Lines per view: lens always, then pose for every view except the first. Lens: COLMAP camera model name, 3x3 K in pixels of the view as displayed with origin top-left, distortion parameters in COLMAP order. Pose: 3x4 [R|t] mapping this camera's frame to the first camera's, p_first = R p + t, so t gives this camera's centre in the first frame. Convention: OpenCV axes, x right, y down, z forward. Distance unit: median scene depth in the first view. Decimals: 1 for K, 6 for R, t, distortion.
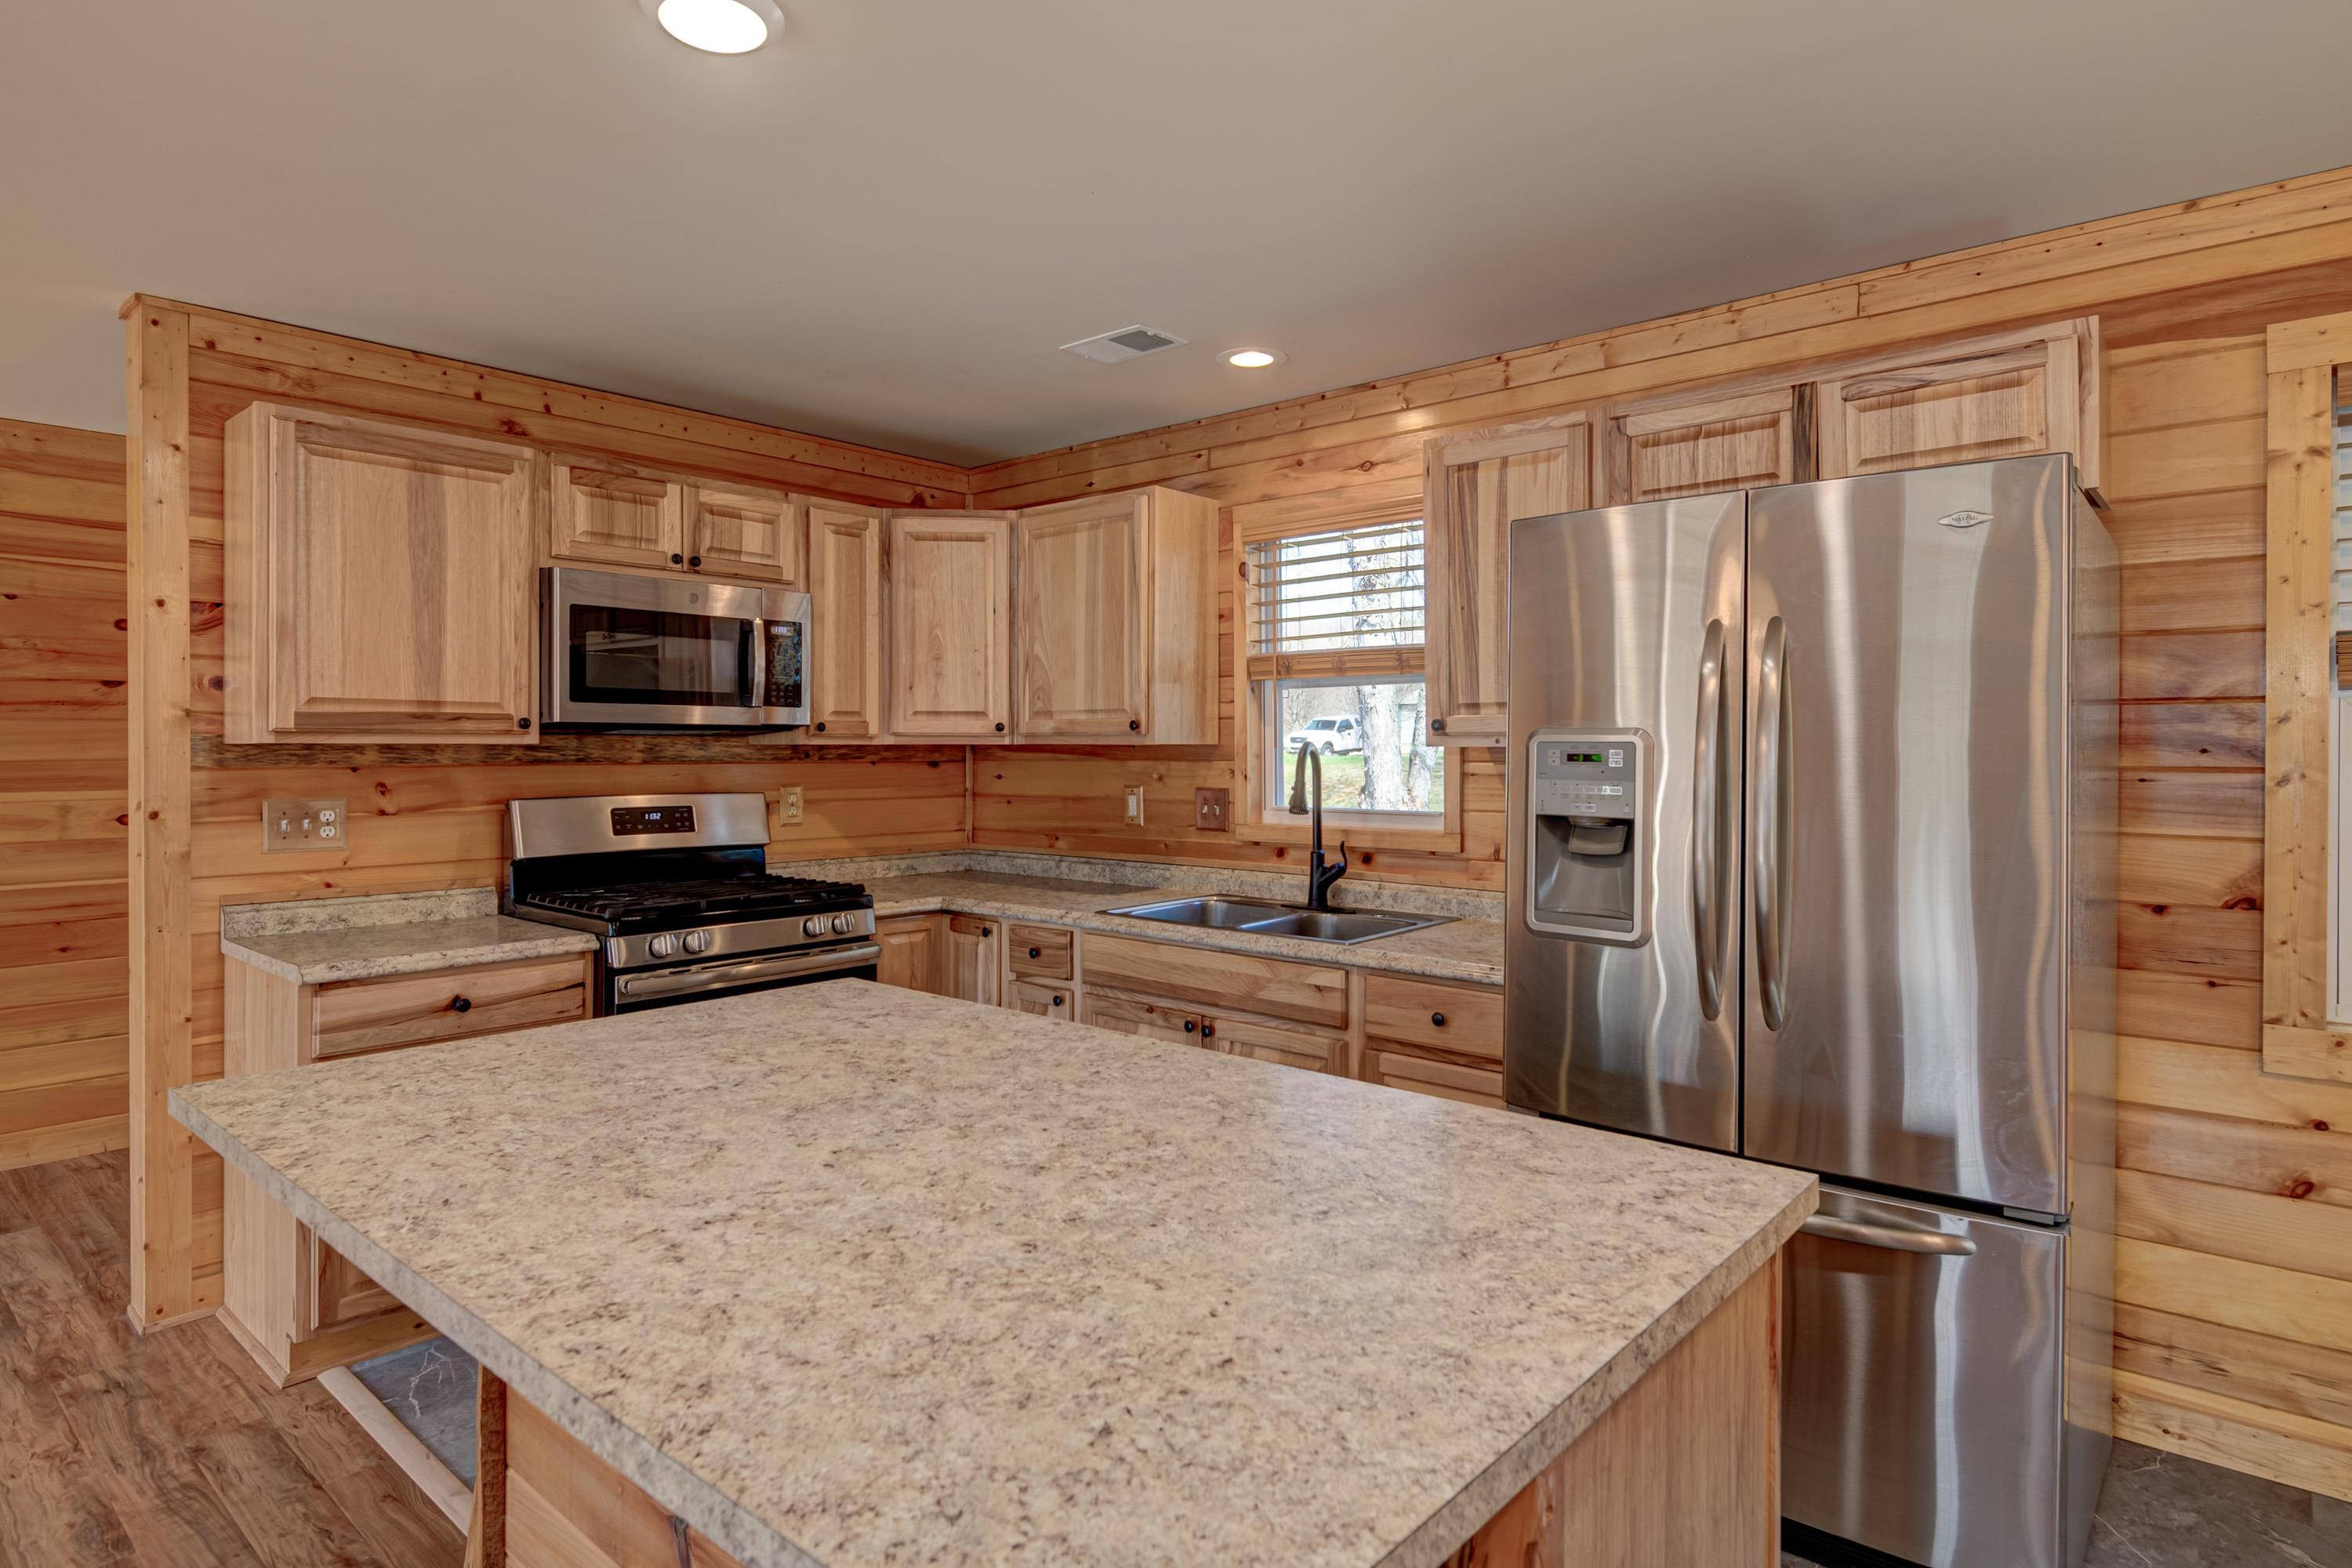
lens RADIAL K [[1291.2, 0, 1180.2], [0, 1291.2, 761.3], [0, 0, 1]] dist [-0.005285, -0.002488]
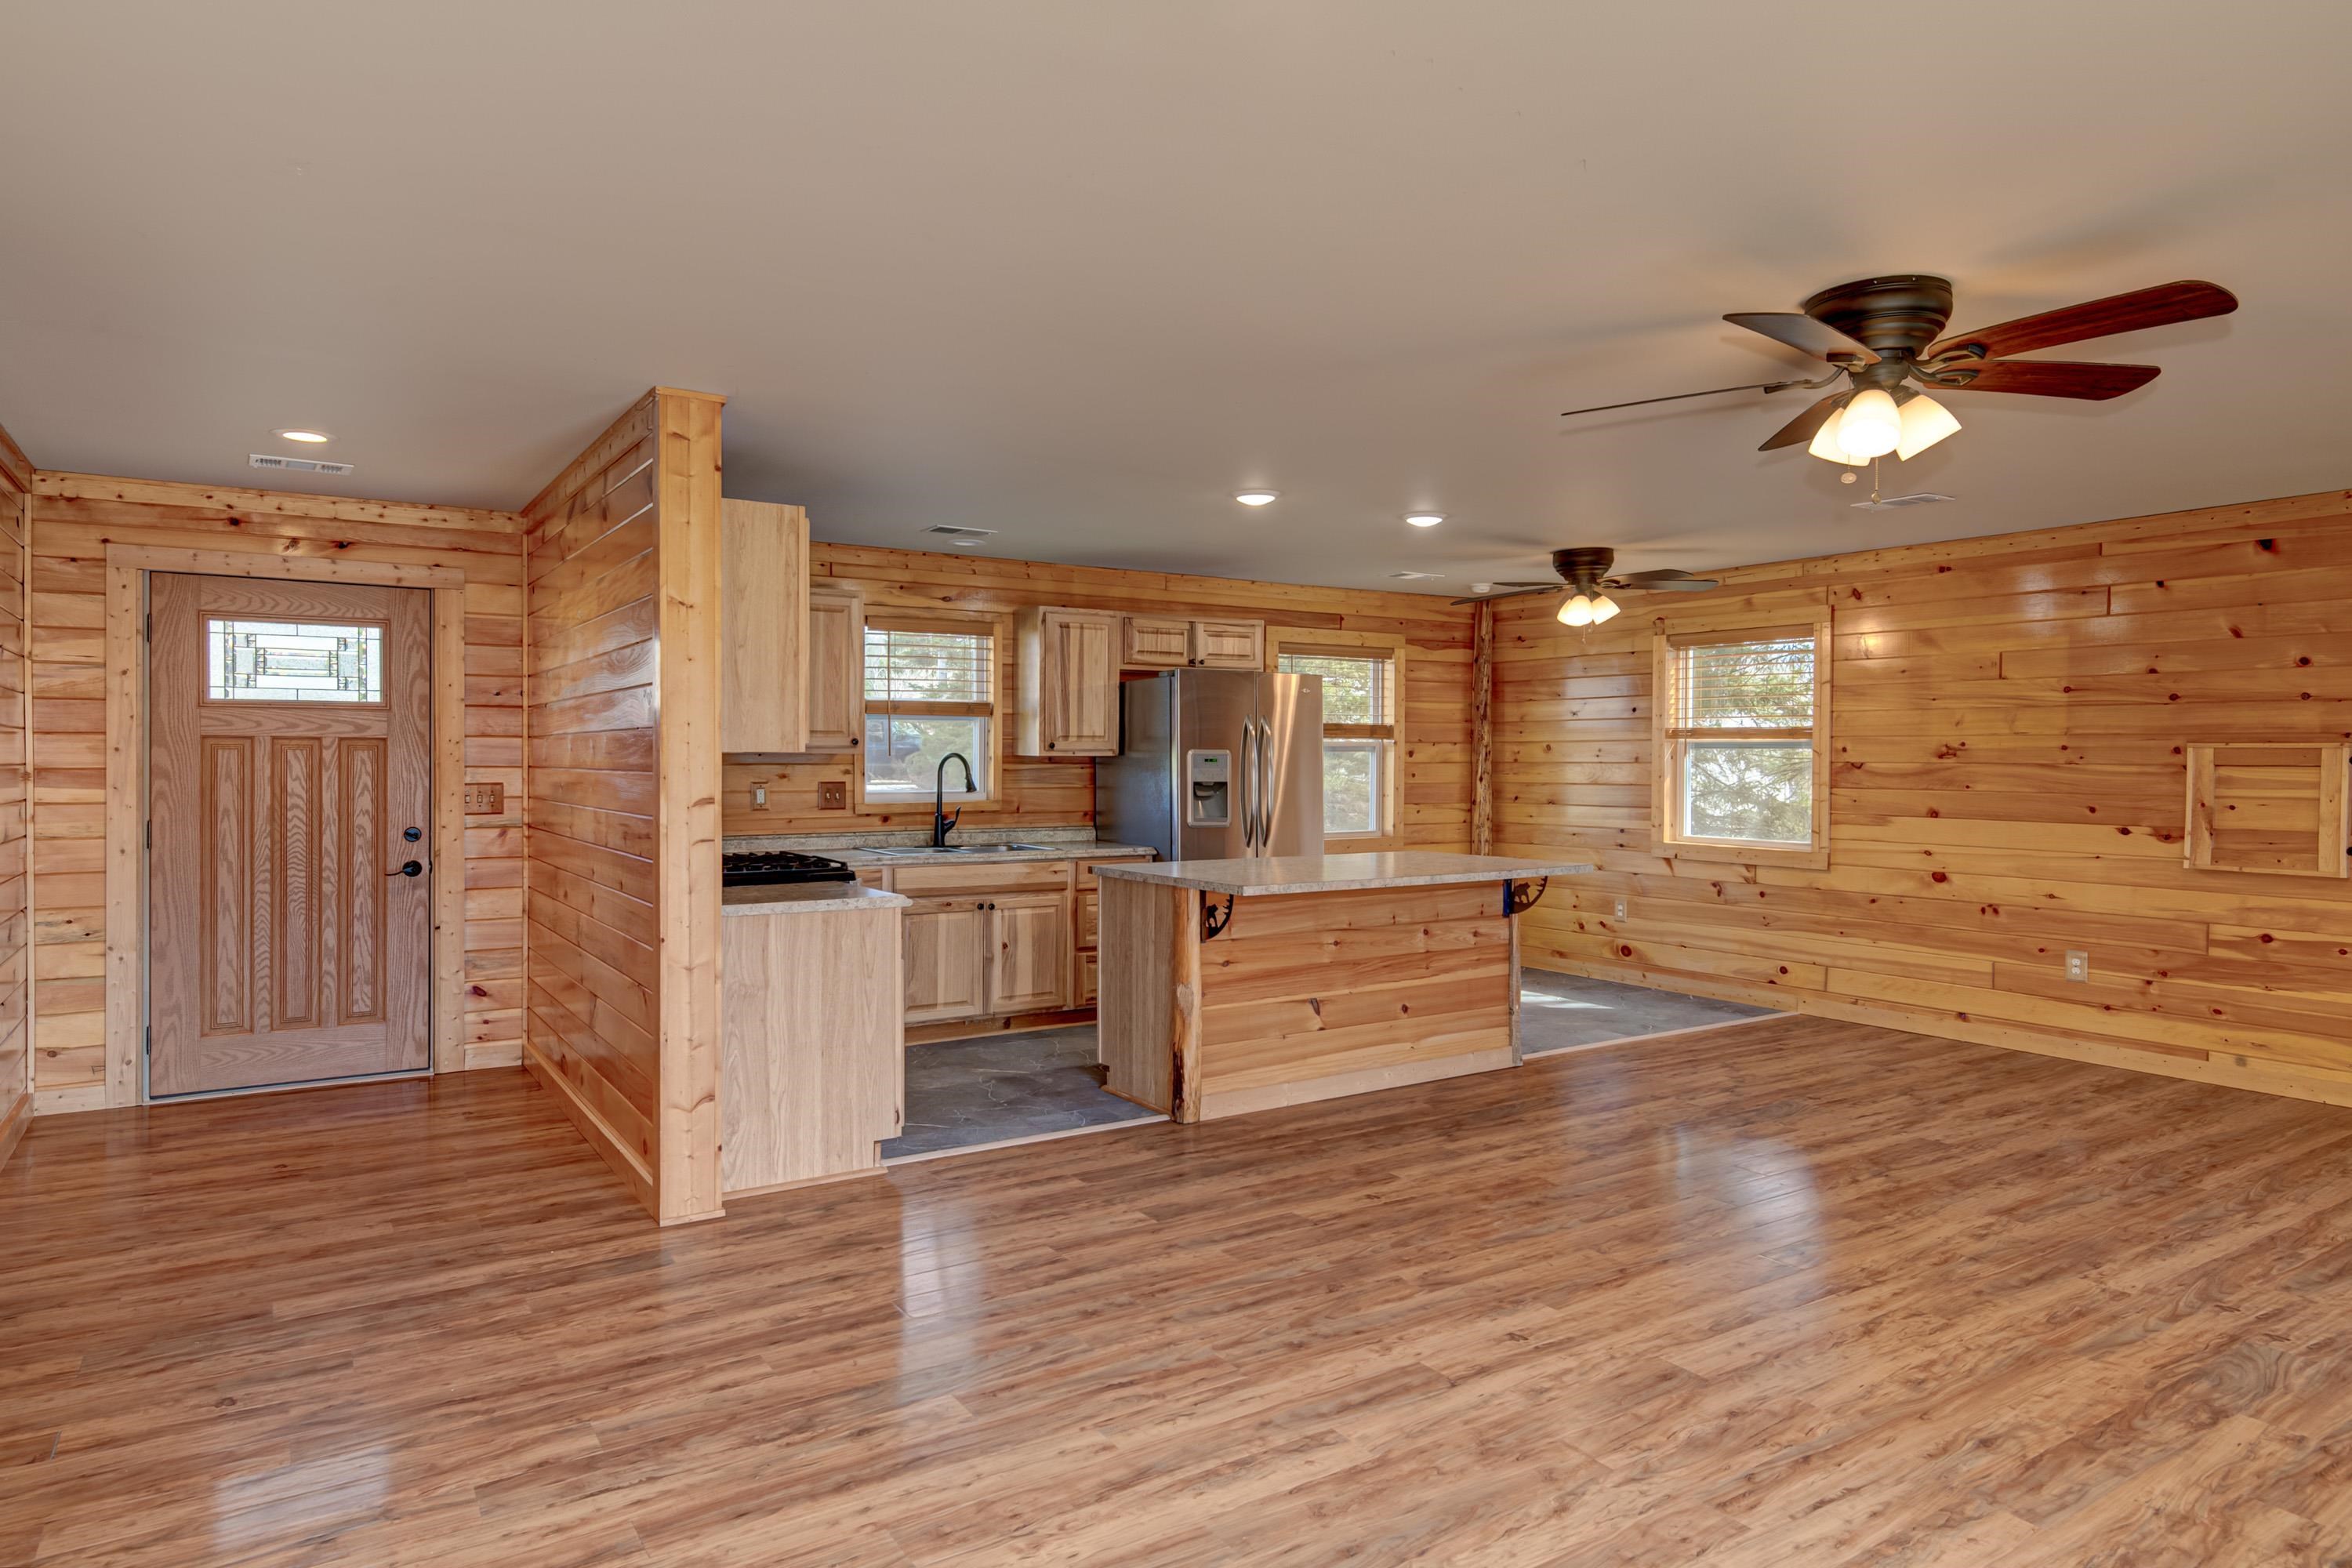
lens RADIAL K [[1402.8, 0, 1173.4], [0, 1402.8, 779.4], [0, 0, 1]] dist [-0.002348, -0.001365]
pose [[0.272620, -0.005188, 0.962108, -2.056982], [0.013298, 0.999910, 0.001623, 0.026885], [-0.962030, 0.012351, 0.272665, 0.208526]]
